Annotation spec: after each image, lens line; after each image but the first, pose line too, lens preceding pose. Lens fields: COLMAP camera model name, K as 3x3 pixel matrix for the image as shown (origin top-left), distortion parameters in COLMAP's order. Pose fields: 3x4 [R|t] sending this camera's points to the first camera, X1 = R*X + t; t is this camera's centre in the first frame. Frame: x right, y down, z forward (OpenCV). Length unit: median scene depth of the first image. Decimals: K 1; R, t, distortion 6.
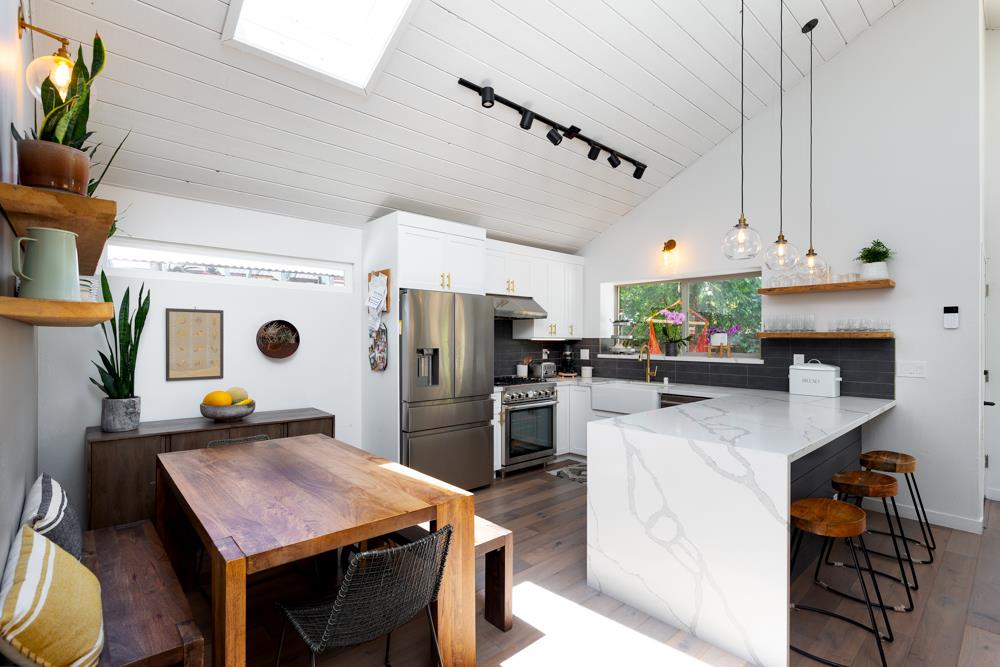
lens RADIAL K [[475.9, 0, 500.0], [0, 475.9, 333.5], [0, 0, 1]] dist [-0.001493, -0.000176]
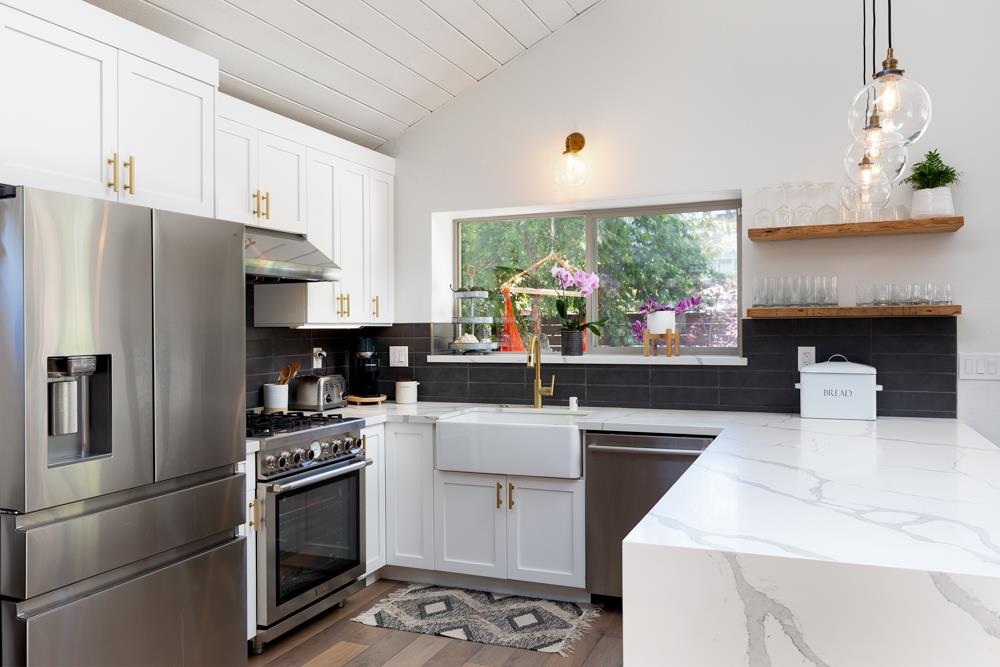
lens RADIAL K [[797.8, 0, 498.3], [0, 797.8, 317.4], [0, 0, 1]] dist [0.013120, -0.002757]
pose [[0.906346, -0.008971, 0.422441, -0.091163], [0.008859, 0.999958, 0.002227, 0.002979], [-0.422443, 0.001724, 0.906388, 0.242525]]
